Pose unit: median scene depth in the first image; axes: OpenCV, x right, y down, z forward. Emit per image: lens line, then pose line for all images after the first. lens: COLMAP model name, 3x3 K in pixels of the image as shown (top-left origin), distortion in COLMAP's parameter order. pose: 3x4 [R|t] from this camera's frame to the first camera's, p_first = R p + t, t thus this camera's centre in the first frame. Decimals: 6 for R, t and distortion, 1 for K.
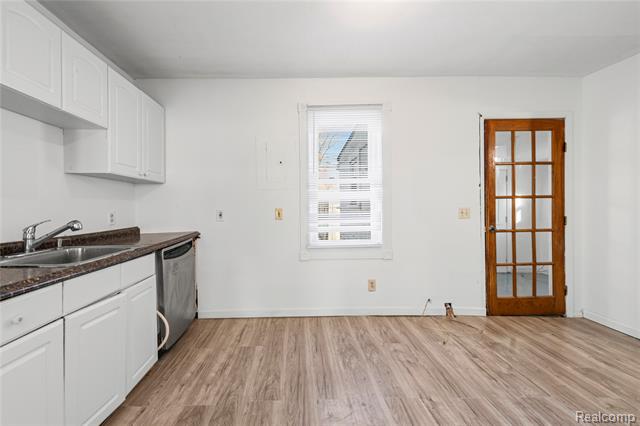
lens RADIAL K [[242.8, 0, 319.7], [0, 242.8, 208.0], [0, 0, 1]] dist [0.001000, -0.000014]
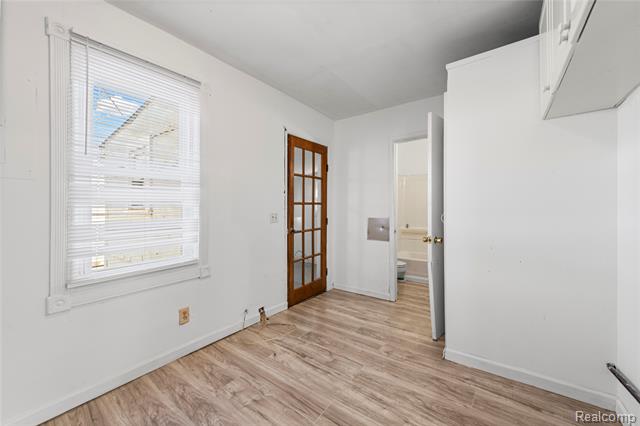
lens RADIAL K [[242.8, 0, 319.7], [0, 242.8, 208.0], [0, 0, 1]] dist [0.001000, -0.000014]
pose [[0.679095, 0.005595, 0.734029, -0.046337], [0.009172, 0.999828, -0.016107, -0.001969], [-0.733993, 0.017670, 0.678927, 0.137719]]
